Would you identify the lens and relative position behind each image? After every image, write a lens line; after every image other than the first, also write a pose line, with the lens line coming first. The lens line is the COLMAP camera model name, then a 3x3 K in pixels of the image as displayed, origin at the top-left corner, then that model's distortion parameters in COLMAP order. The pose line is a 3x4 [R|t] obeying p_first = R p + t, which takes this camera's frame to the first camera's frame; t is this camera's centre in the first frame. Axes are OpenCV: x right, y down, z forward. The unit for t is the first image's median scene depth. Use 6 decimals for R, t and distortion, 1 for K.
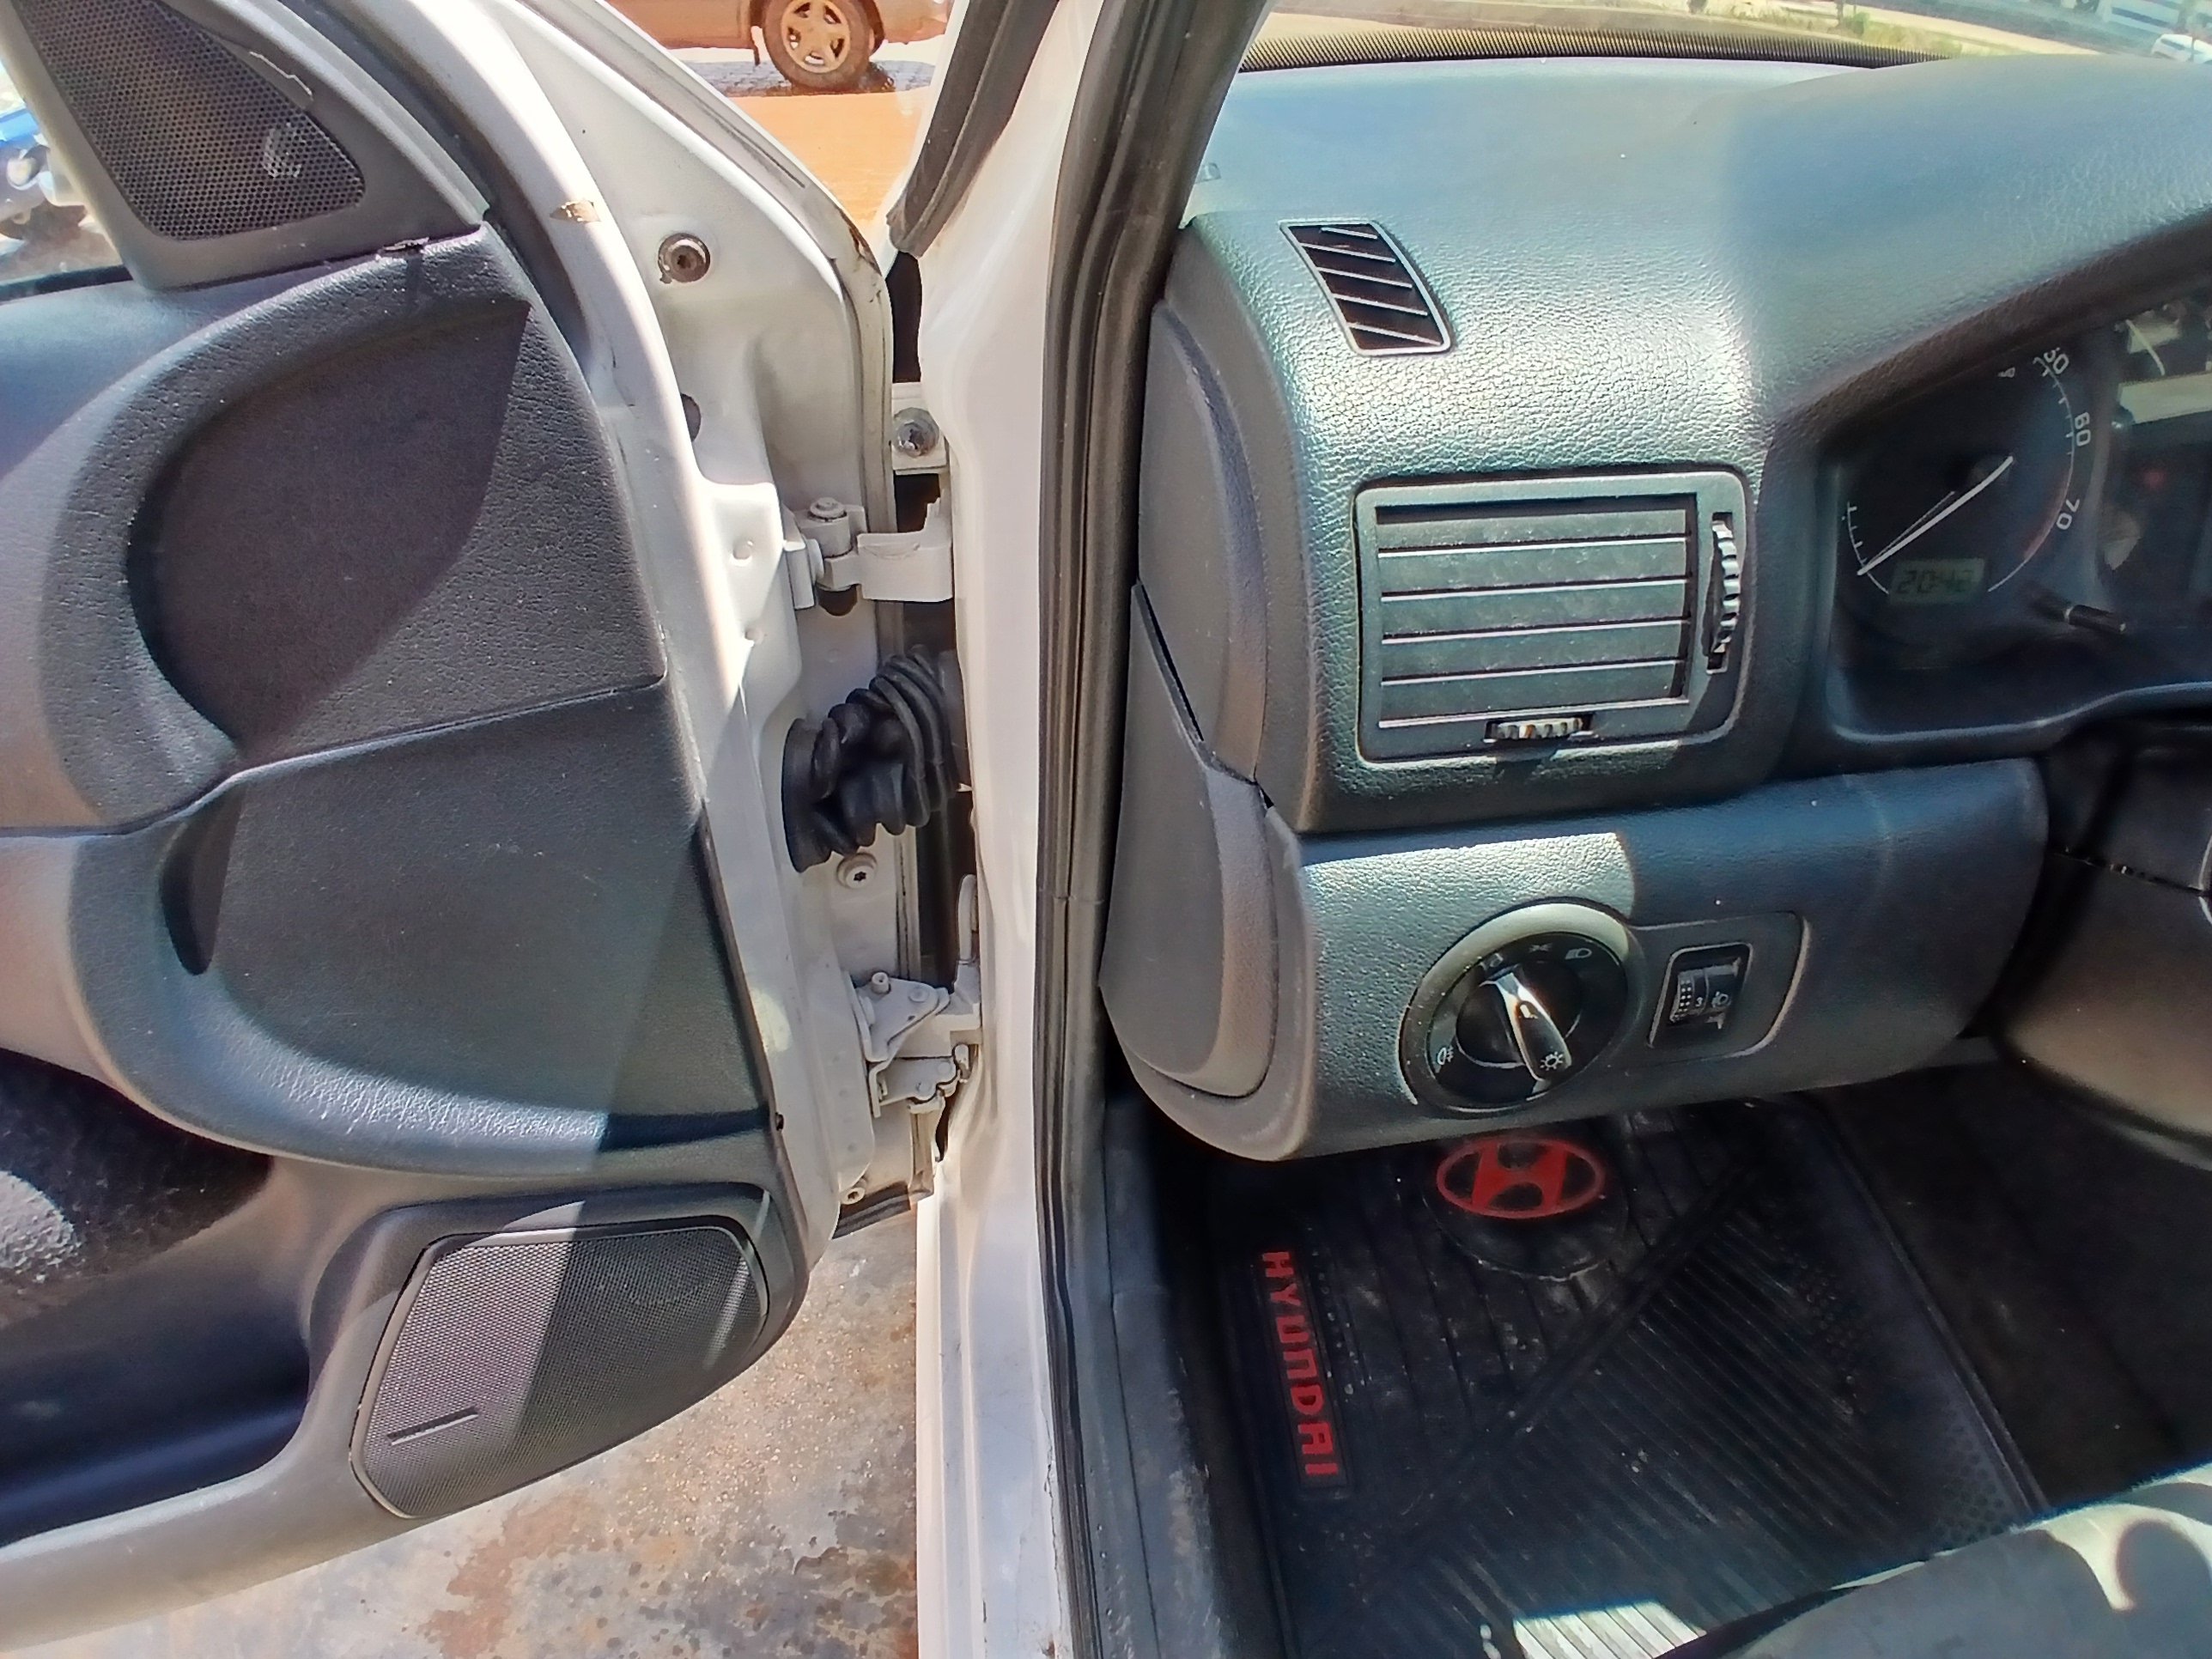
lens RADIAL K [[1092.9, 0, 1115.7], [0, 1092.9, 824.9], [0, 0, 1]] dist [0.000815, -0.048390]
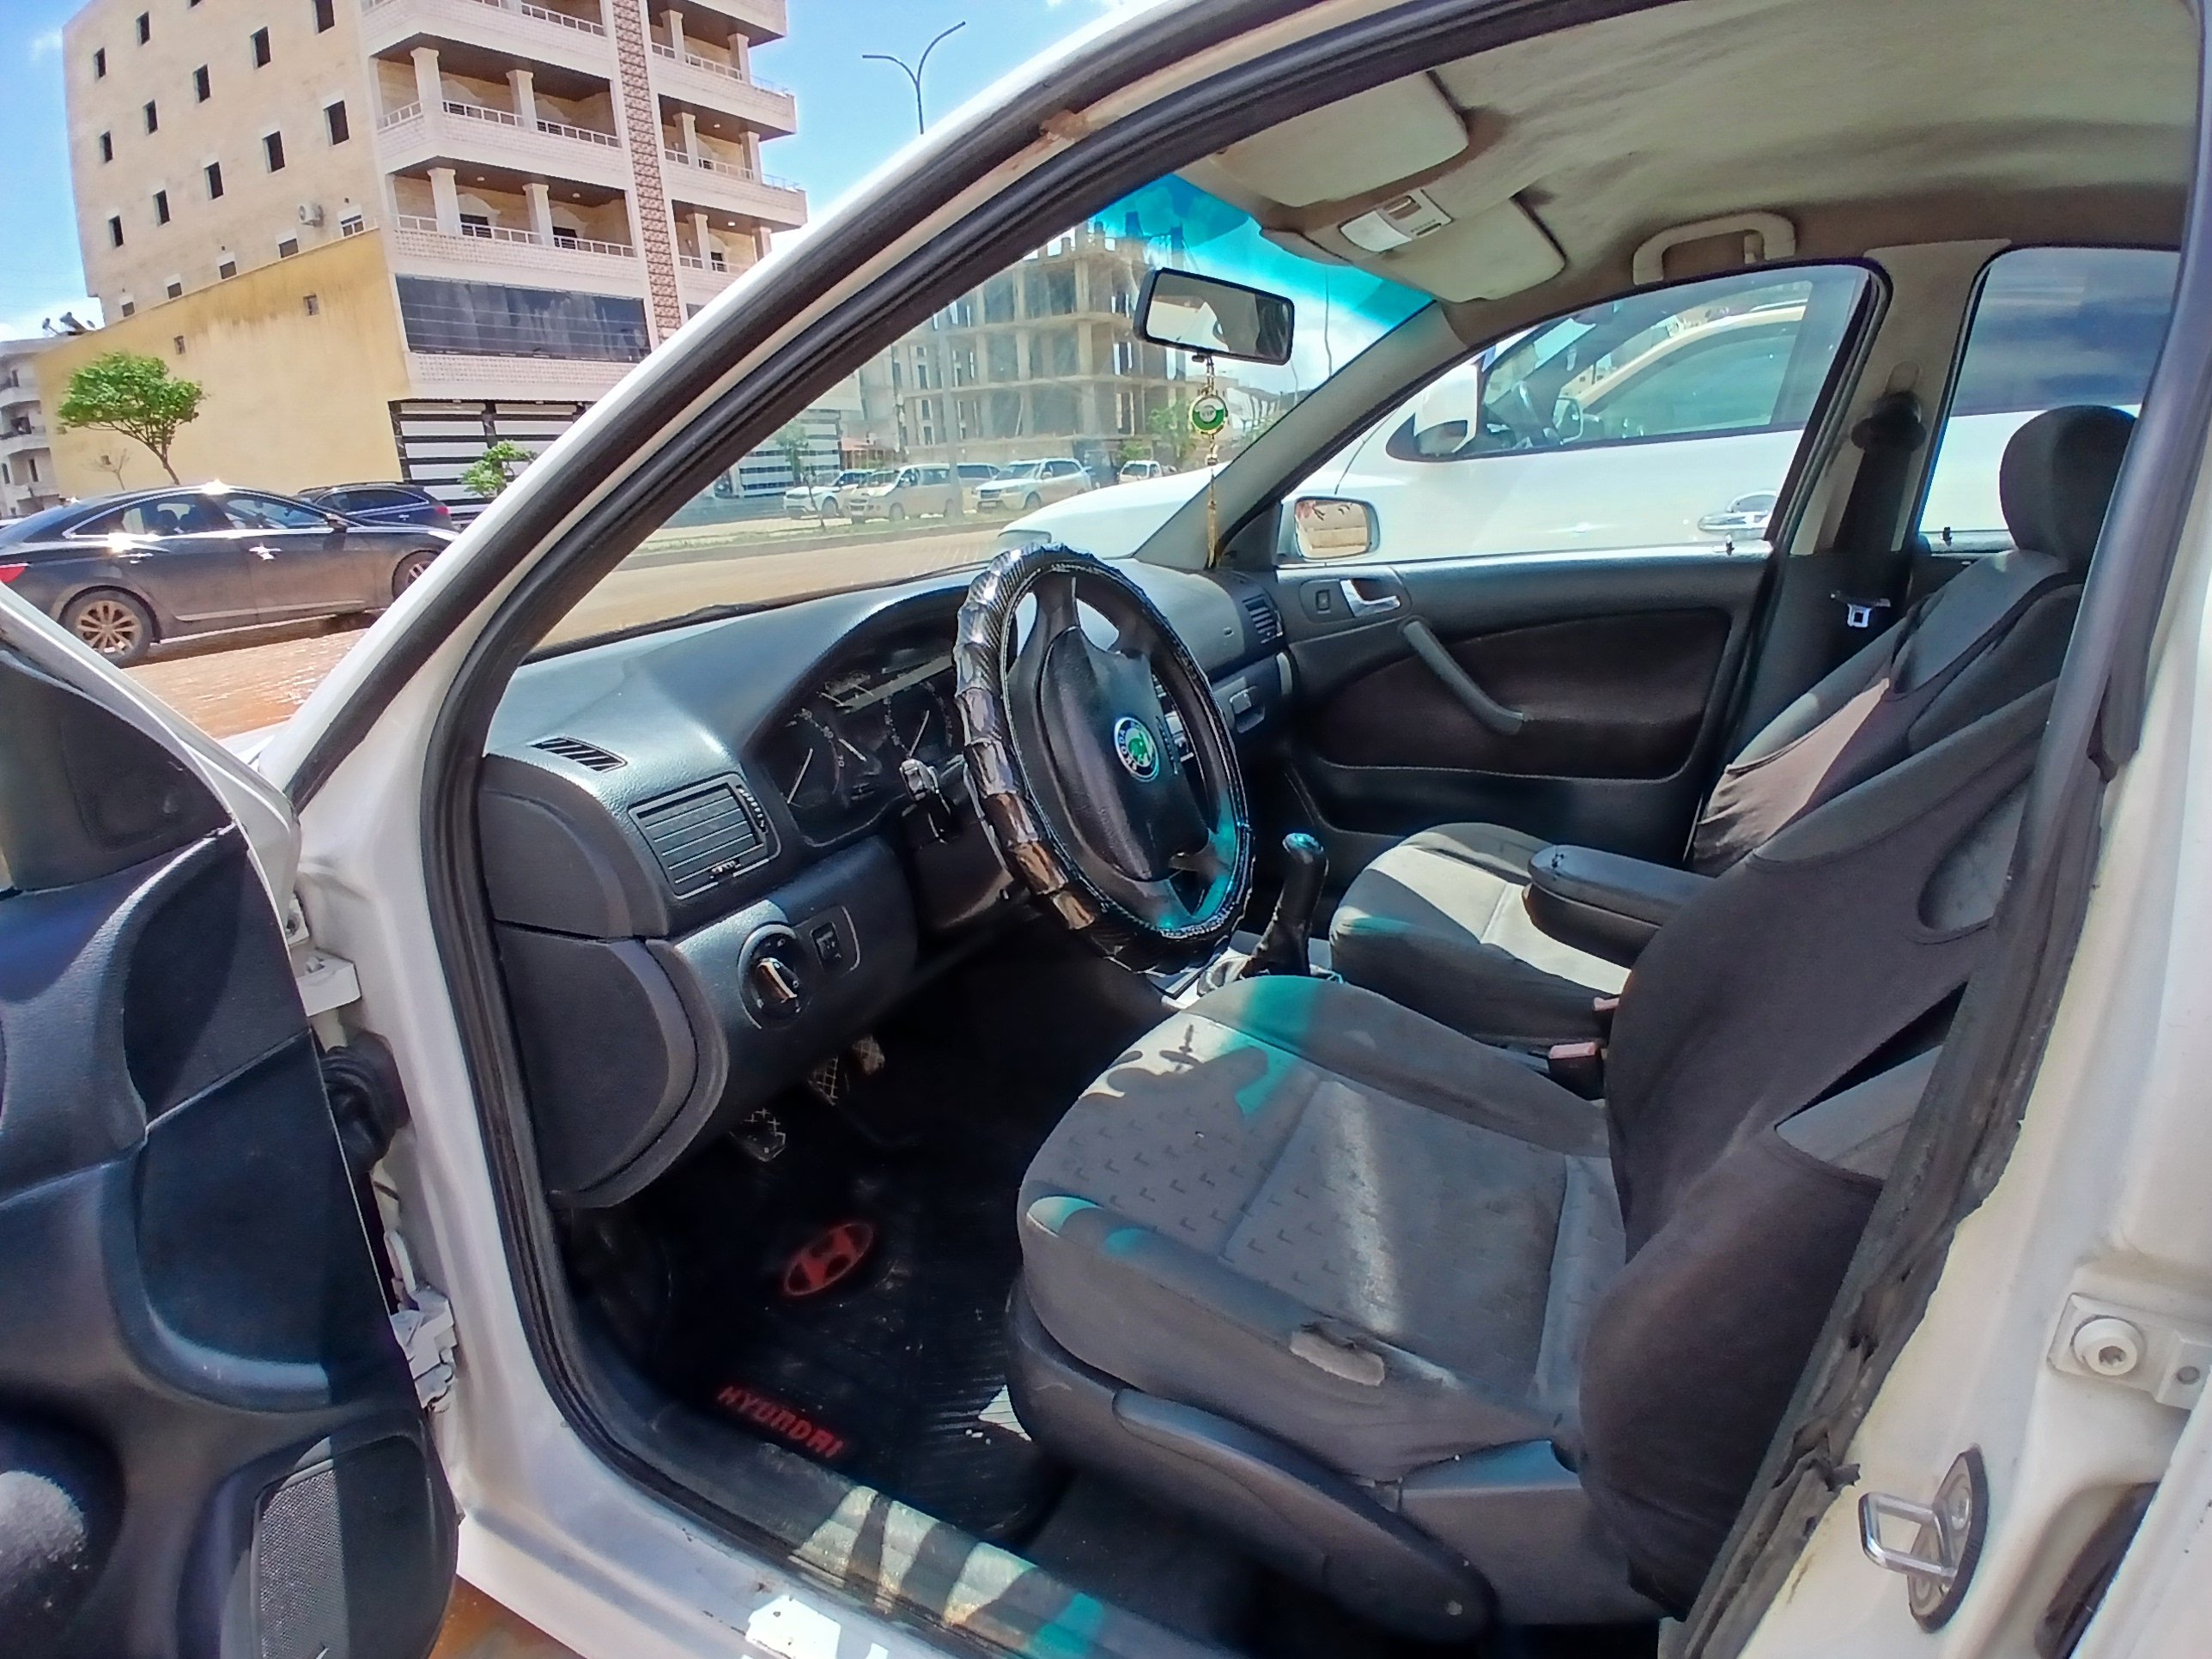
lens RADIAL K [[1092.9, 0, 1115.7], [0, 1092.9, 824.9], [0, 0, 1]] dist [0.000815, -0.048390]
pose [[0.557797, -0.291541, 0.777088, -1.082240], [0.578608, 0.807845, -0.112247, 0.651320], [-0.595042, 0.512240, 0.619302, -1.252028]]
